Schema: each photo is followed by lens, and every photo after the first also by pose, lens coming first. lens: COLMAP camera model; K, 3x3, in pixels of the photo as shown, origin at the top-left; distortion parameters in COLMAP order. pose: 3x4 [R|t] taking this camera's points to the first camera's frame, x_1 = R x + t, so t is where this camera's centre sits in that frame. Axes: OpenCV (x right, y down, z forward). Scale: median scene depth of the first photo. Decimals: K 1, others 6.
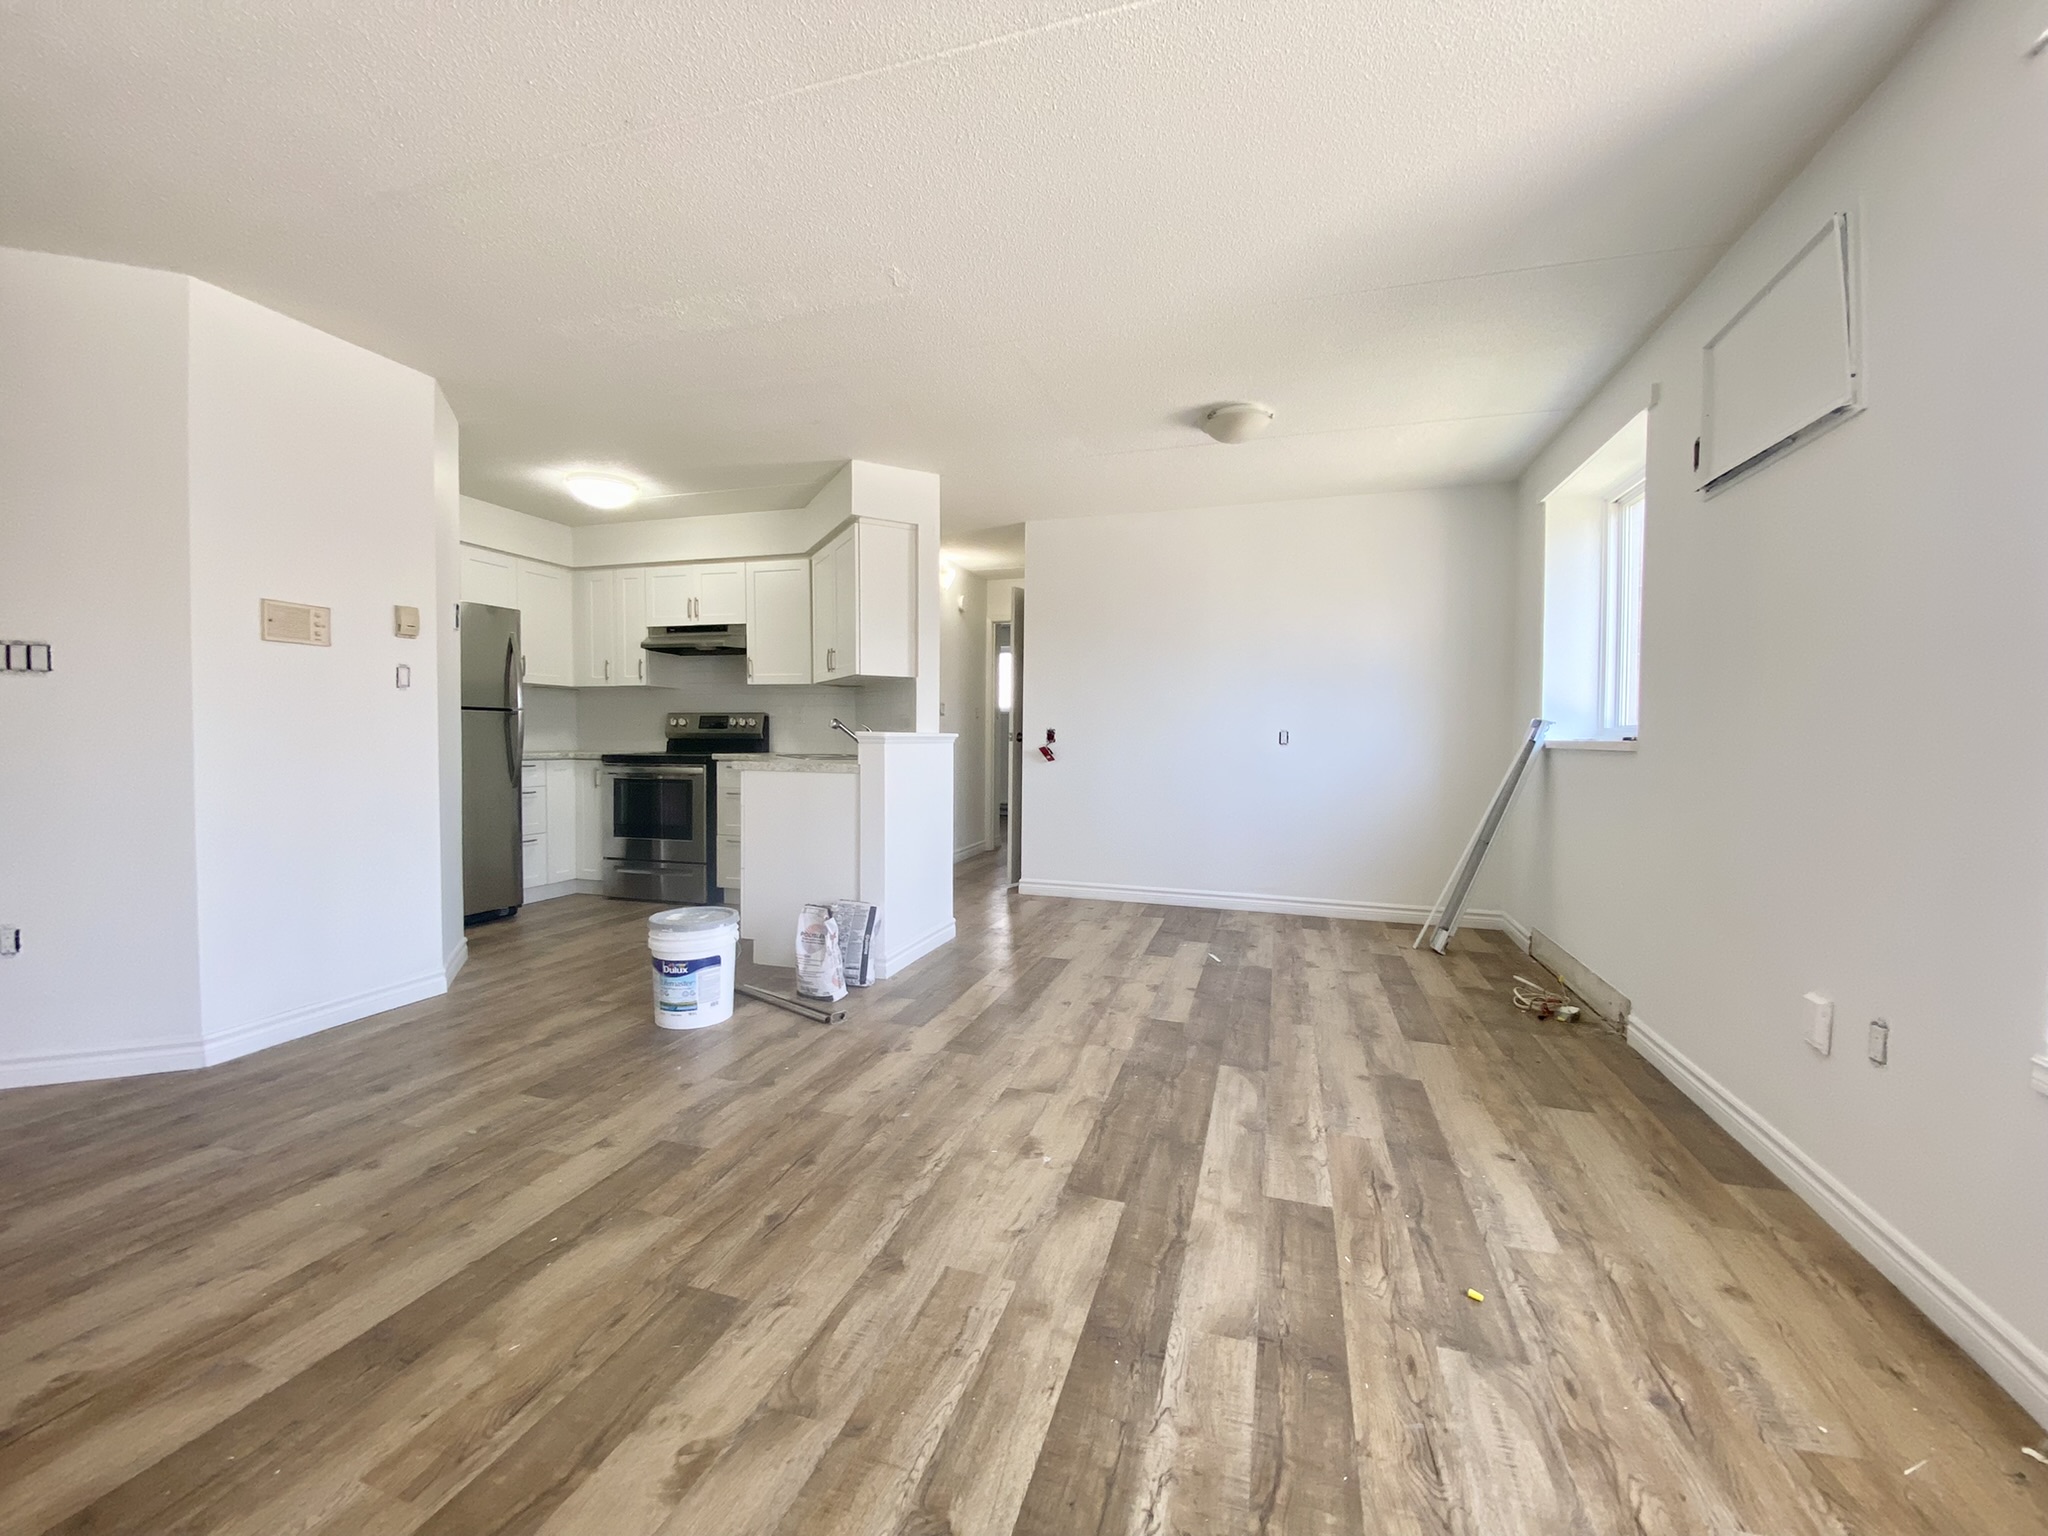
lens RADIAL K [[819.3, 0, 1016.2], [0, 819.3, 765.5], [0, 0, 1]] dist [0.019668, -0.018553]
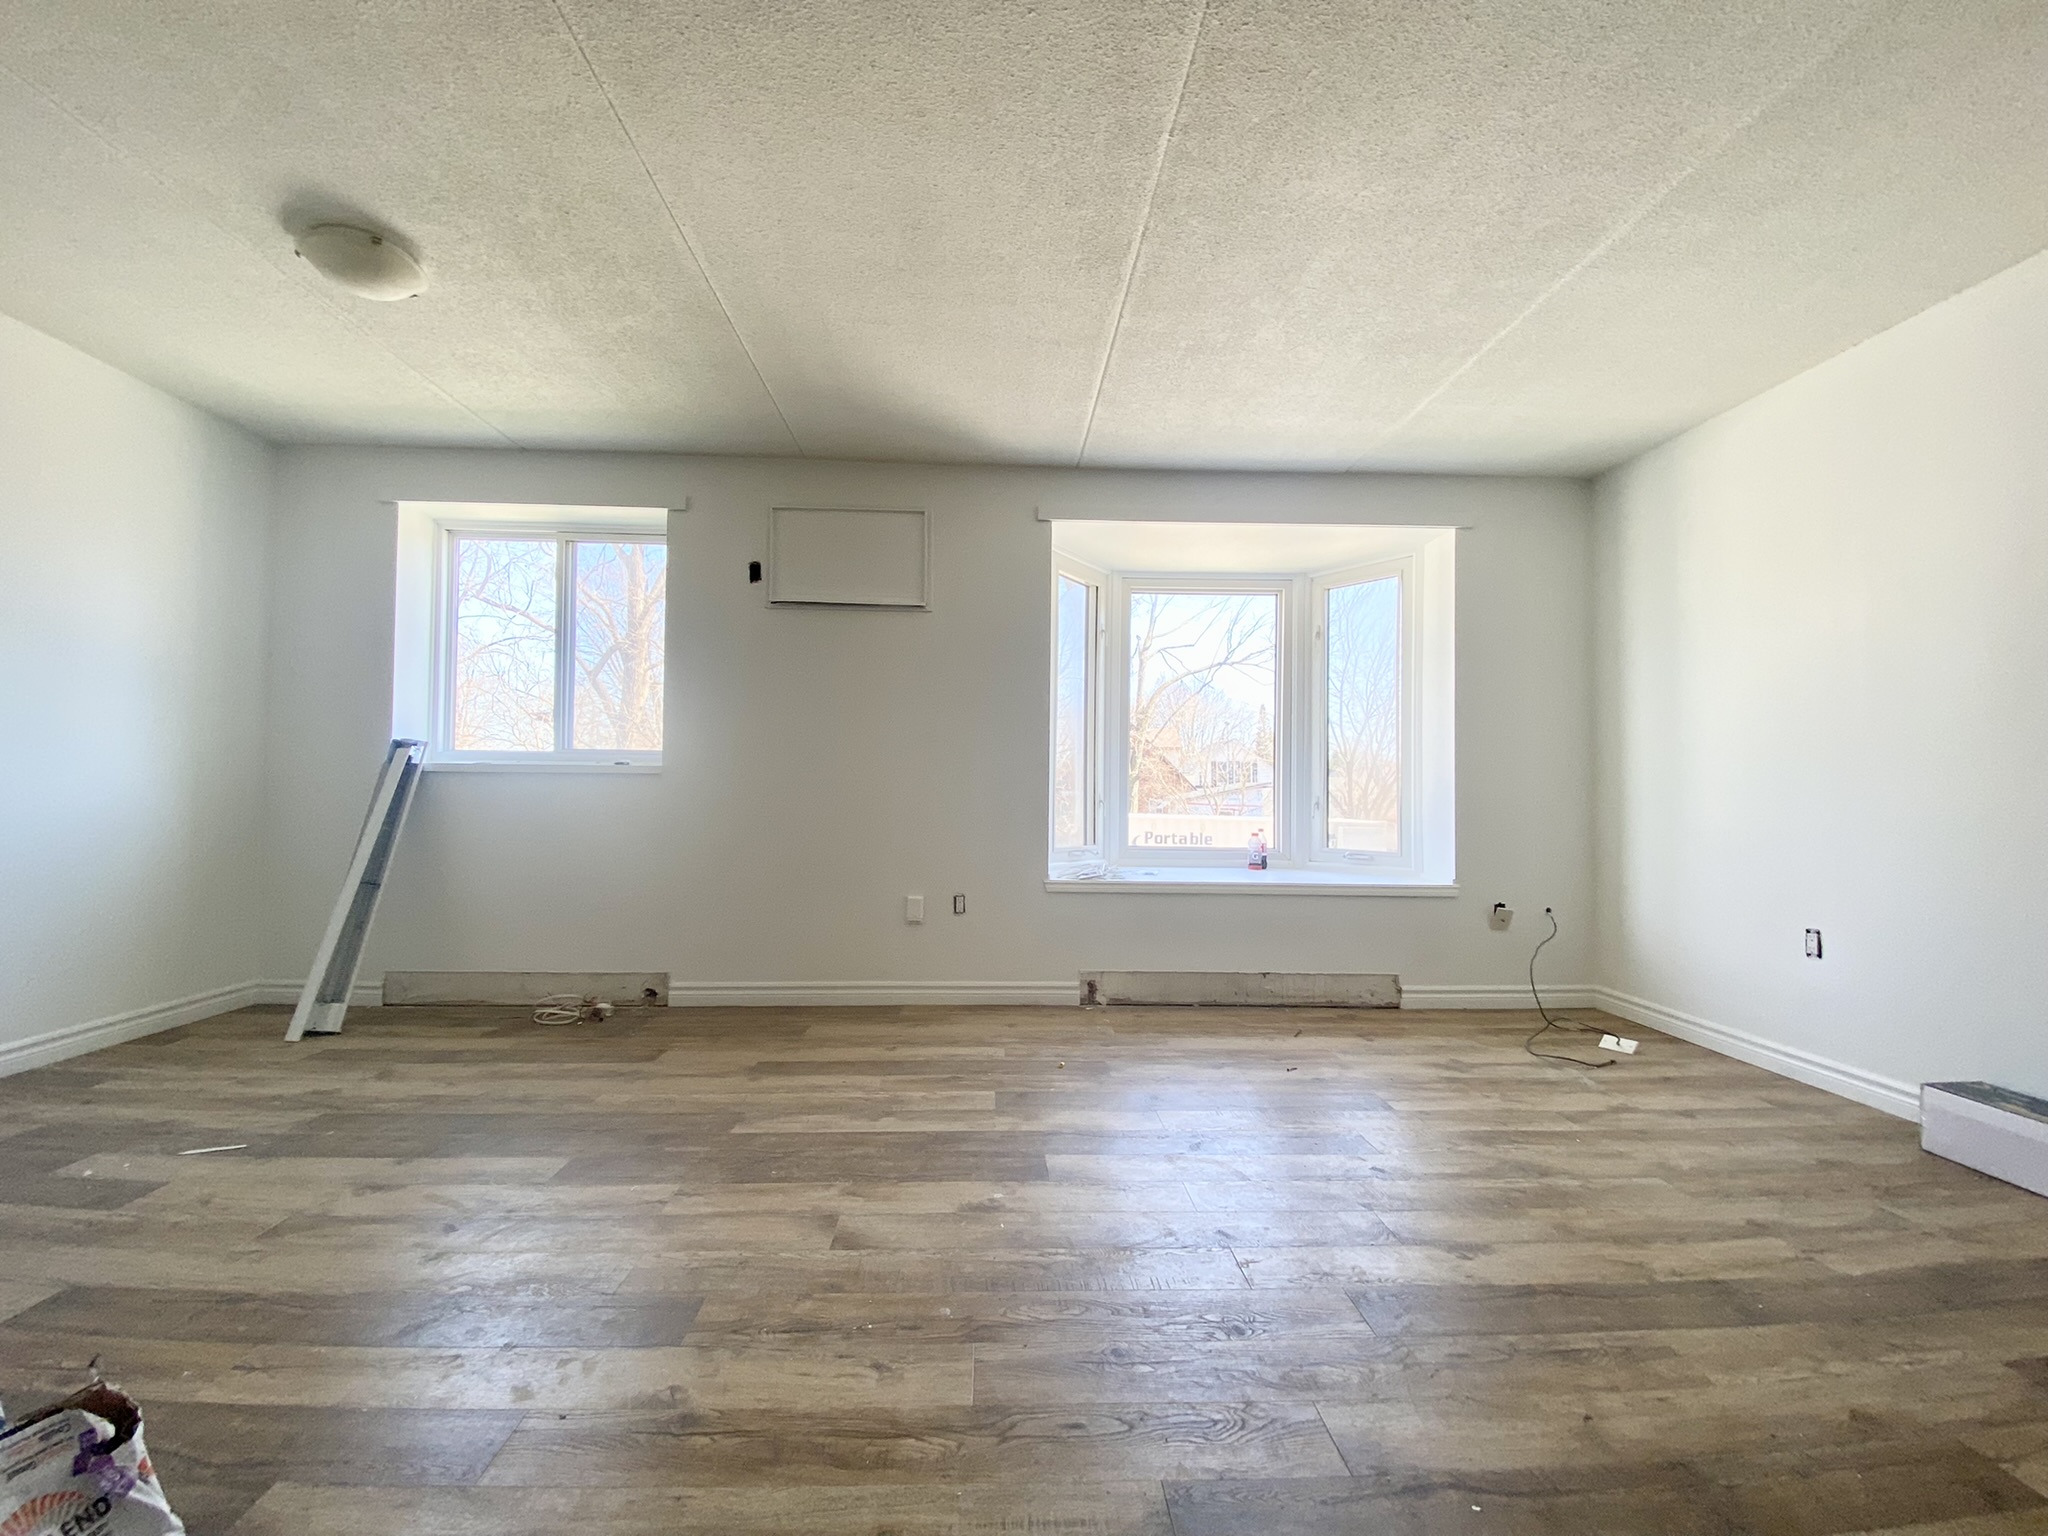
lens RADIAL K [[819.3, 0, 1016.2], [0, 819.3, 765.5], [0, 0, 1]] dist [0.019668, -0.018553]
pose [[-0.329796, 0.010121, 0.943998, -0.726982], [0.020908, 0.999776, -0.003414, -0.016876], [-0.943821, 0.018611, -0.329933, 1.060854]]
